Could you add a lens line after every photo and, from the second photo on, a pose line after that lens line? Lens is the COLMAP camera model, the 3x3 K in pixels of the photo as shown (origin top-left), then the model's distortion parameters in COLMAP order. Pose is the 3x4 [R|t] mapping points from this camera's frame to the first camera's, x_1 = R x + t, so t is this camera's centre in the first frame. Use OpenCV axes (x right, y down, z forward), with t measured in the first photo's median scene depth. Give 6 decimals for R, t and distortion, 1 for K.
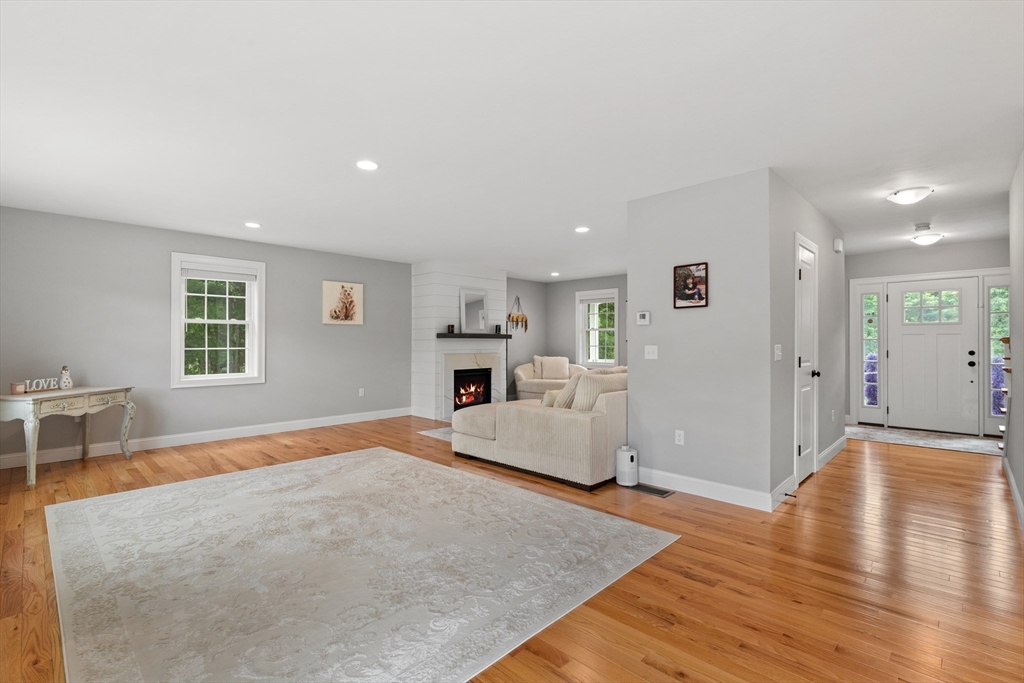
lens RADIAL K [[468.0, 0, 512.3], [0, 468.0, 338.9], [0, 0, 1]] dist [0.003795, -0.000264]
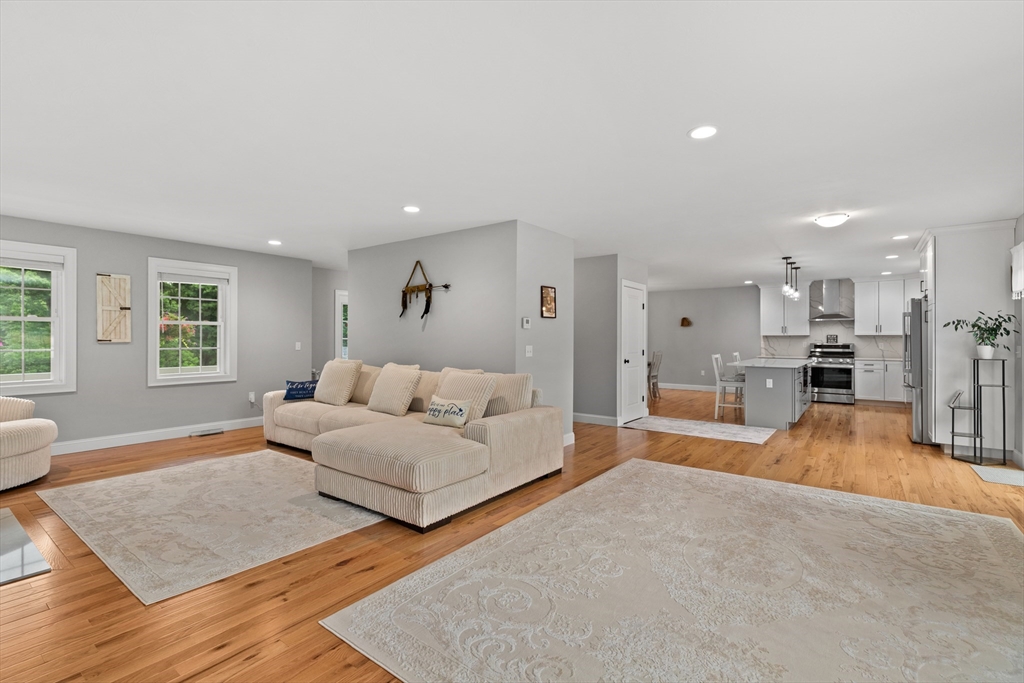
lens RADIAL K [[457.5, 0, 510.6], [0, 457.5, 338.3], [0, 0, 1]] dist [0.004746, 0.000734]
pose [[-0.118375, 0.003812, 0.992962, -0.619562], [-0.007812, 0.999958, -0.004770, 0.000677], [-0.992938, -0.008321, -0.118340, 0.827713]]
